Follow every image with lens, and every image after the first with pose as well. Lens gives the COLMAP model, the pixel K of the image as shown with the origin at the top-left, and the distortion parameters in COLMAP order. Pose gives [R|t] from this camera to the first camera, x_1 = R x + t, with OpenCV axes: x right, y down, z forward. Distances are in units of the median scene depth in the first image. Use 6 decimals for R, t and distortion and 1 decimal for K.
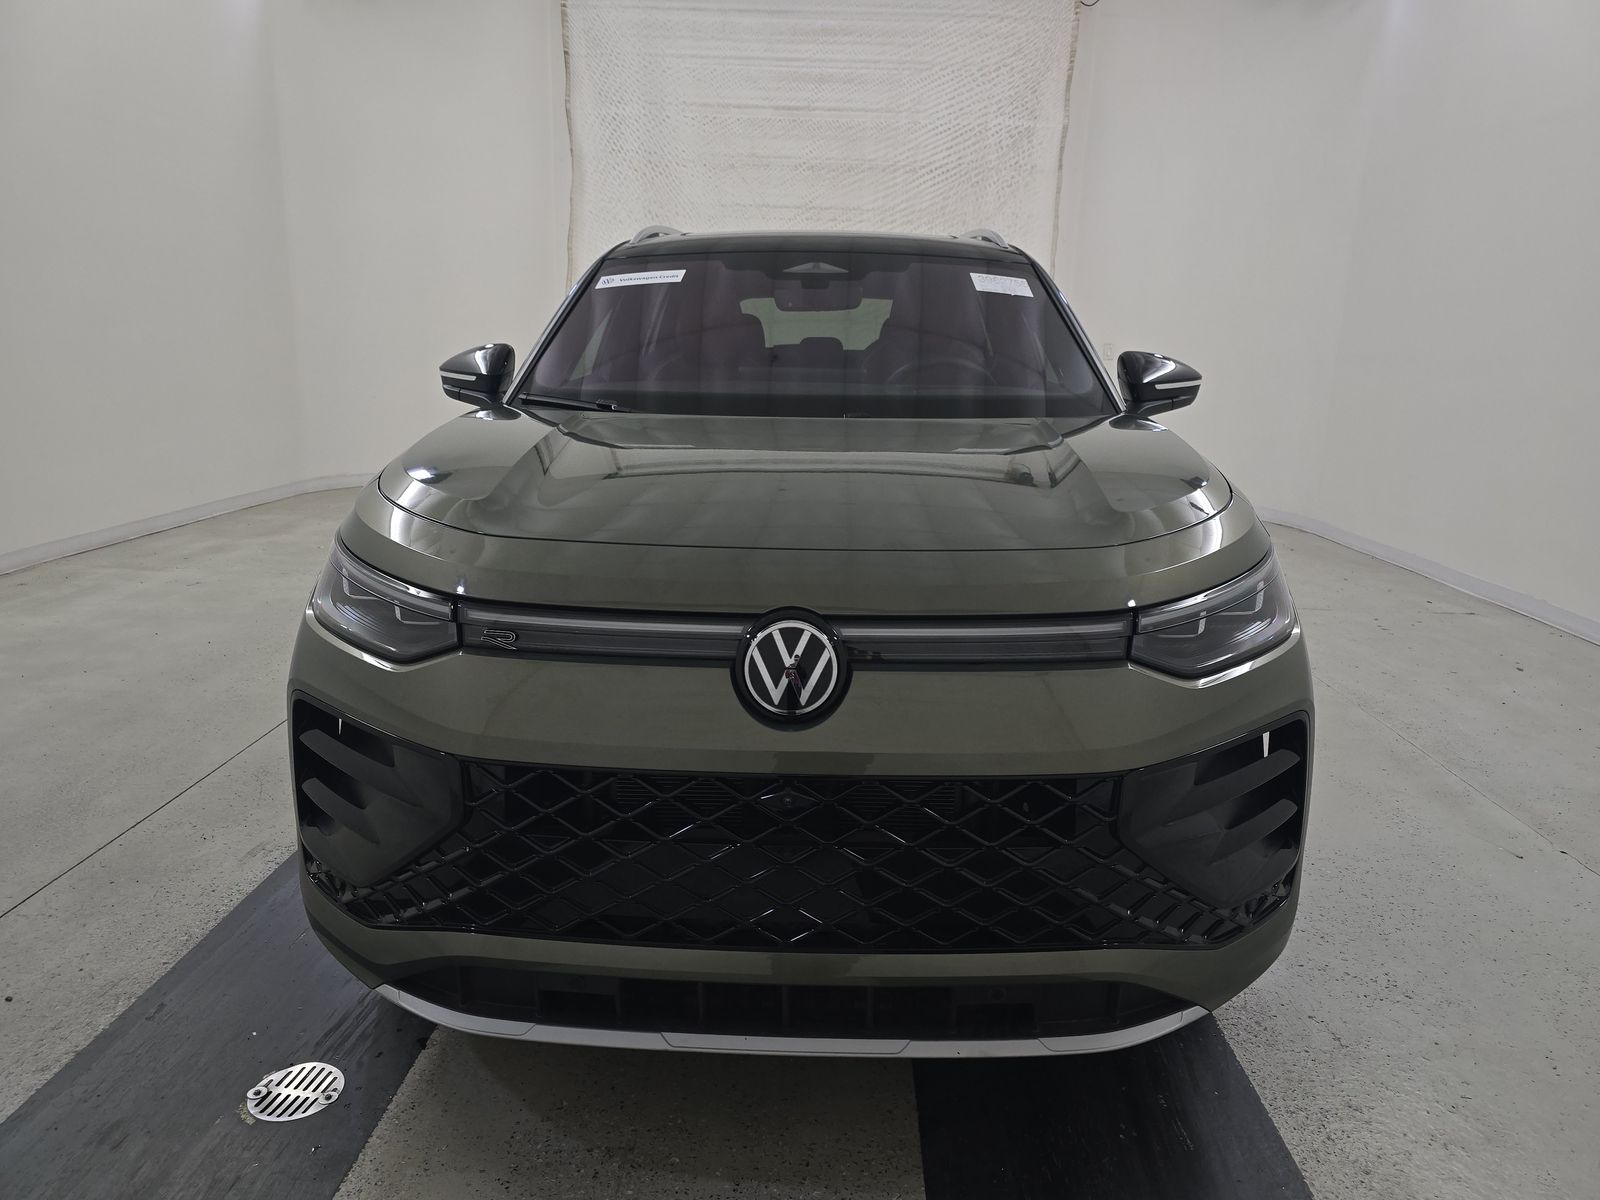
lens RADIAL K [[1078.6, 0, 796.2], [0, 1078.6, 602.9], [0, 0, 1]] dist [0.025373, -0.021350]
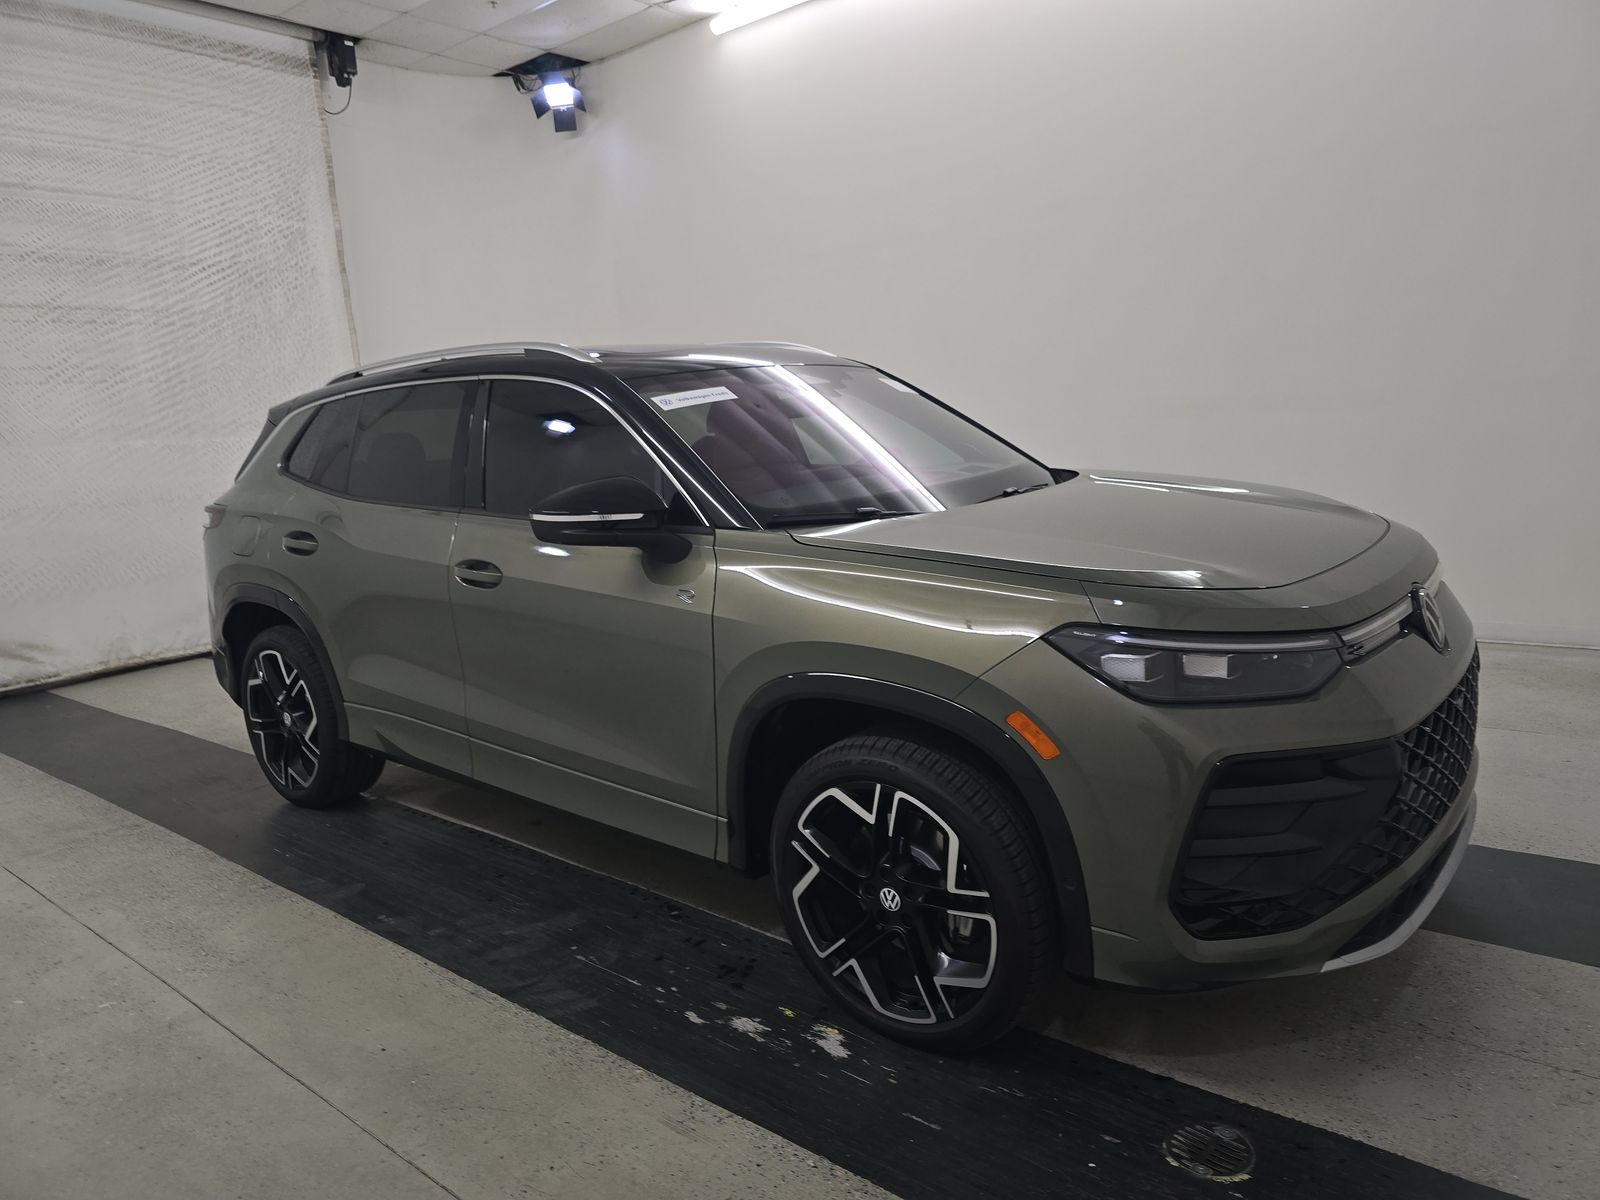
lens RADIAL K [[1078.6, 0, 799.8], [0, 1078.6, 600.5], [0, 0, 1]] dist [0.025373, -0.021350]
pose [[0.607251, -0.198092, 0.769419, -0.317665], [0.261007, 0.964410, 0.042298, -0.048819], [-0.750414, 0.175138, 0.637342, 0.118735]]
